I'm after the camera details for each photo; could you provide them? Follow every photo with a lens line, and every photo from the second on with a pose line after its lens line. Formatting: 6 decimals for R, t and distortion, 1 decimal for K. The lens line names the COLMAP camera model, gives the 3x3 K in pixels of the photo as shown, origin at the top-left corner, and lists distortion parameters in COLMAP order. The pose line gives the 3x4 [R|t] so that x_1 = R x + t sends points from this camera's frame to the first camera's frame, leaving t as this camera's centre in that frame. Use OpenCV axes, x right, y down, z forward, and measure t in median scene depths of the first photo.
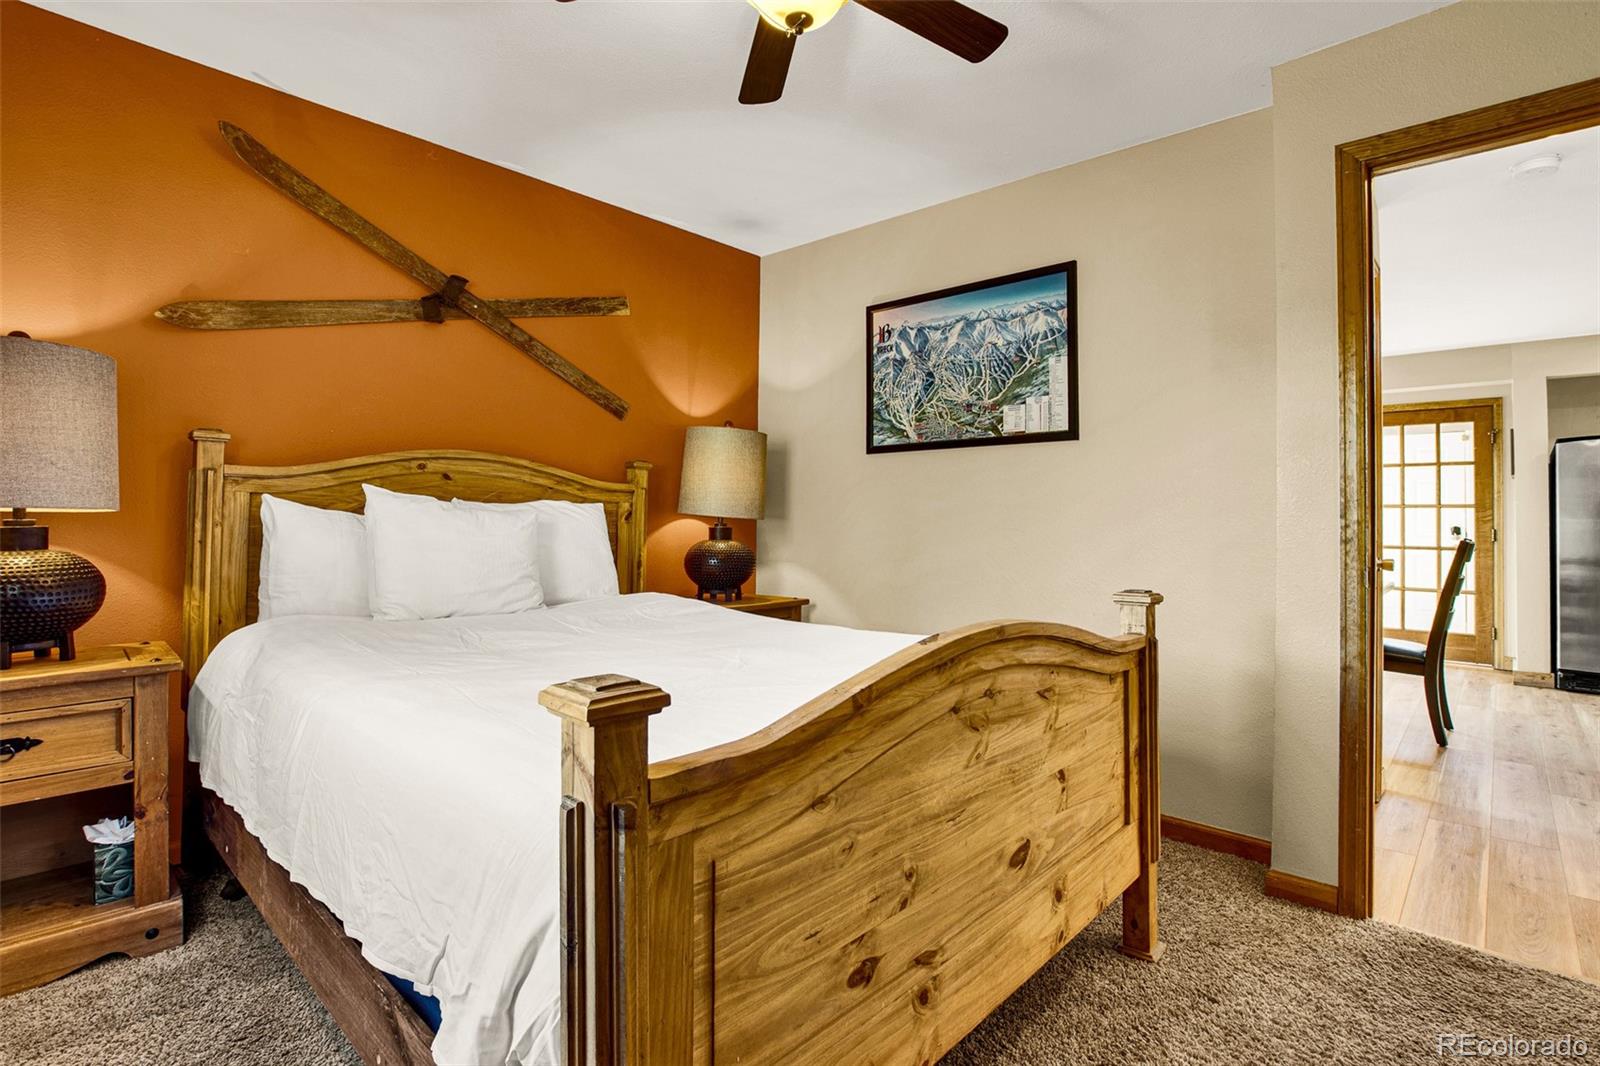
lens RADIAL K [[775.9, 0, 798.9], [0, 775.9, 531.5], [0, 0, 1]] dist [-0.035911, 0.000479]
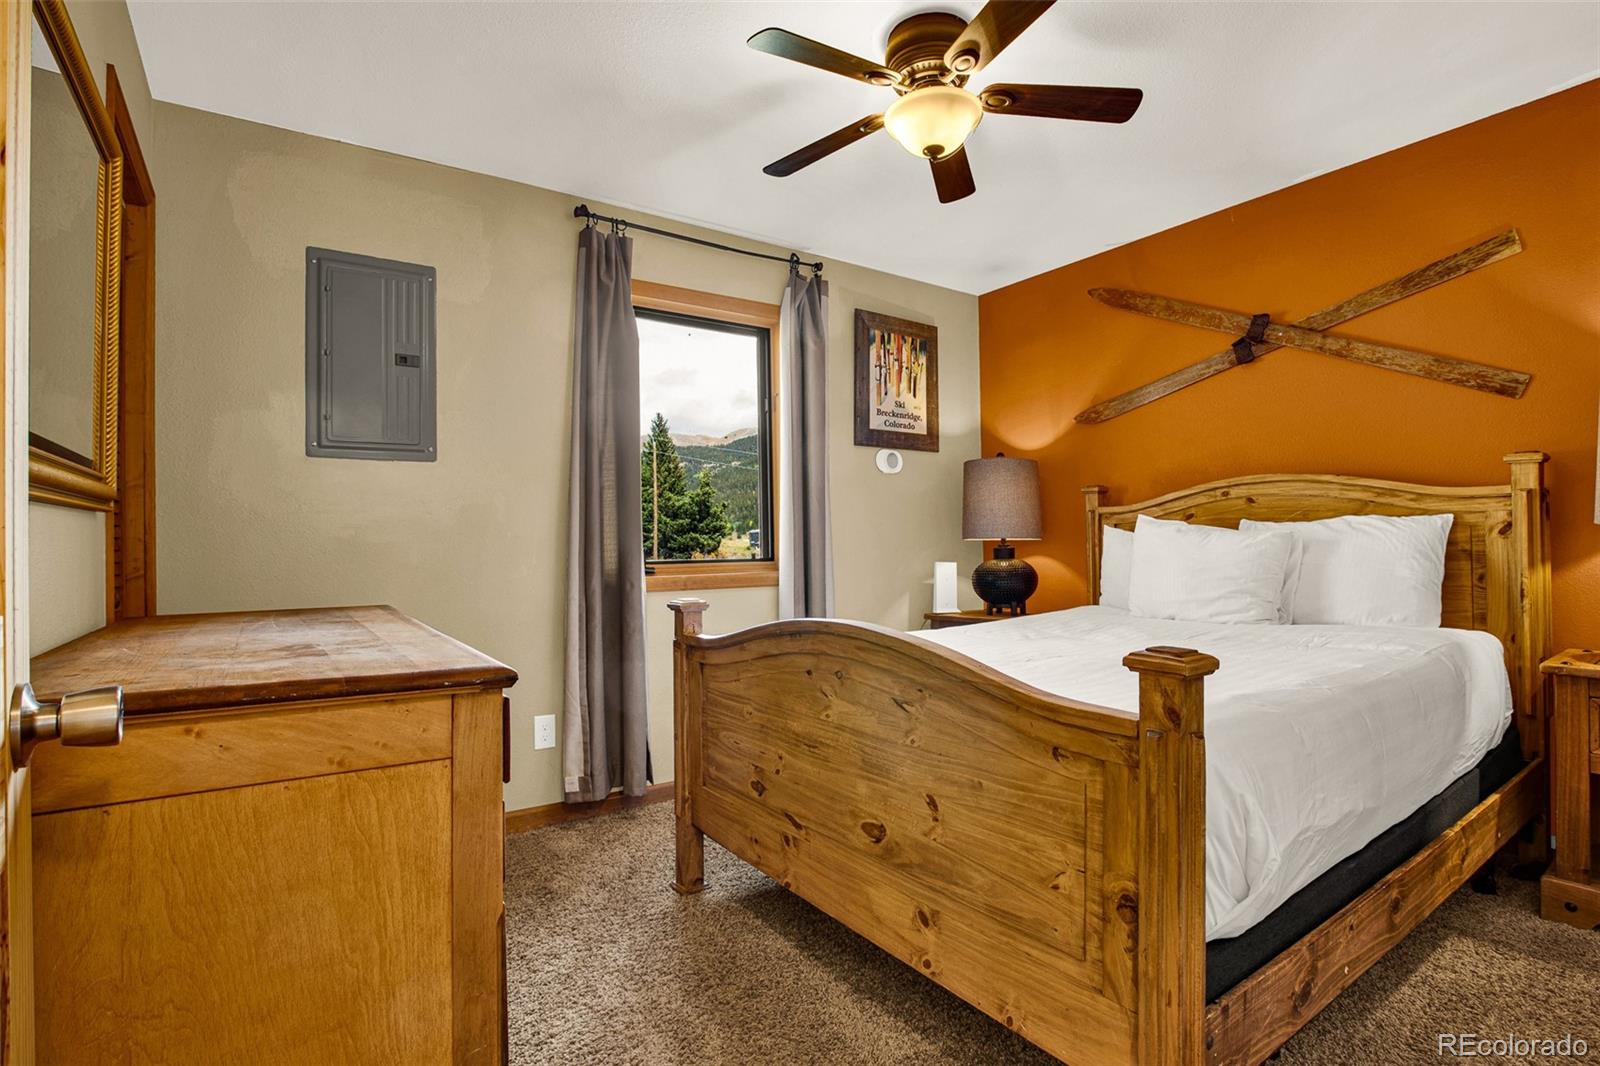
lens RADIAL K [[777.7, 0, 796.7], [0, 777.7, 566.4], [0, 0, 1]] dist [-0.061090, 0.019623]
pose [[-0.213965, 0.019975, -0.976637, 0.752000], [0.001718, 0.999797, 0.020073, 0.000897], [0.976840, 0.002617, -0.213956, 0.593894]]
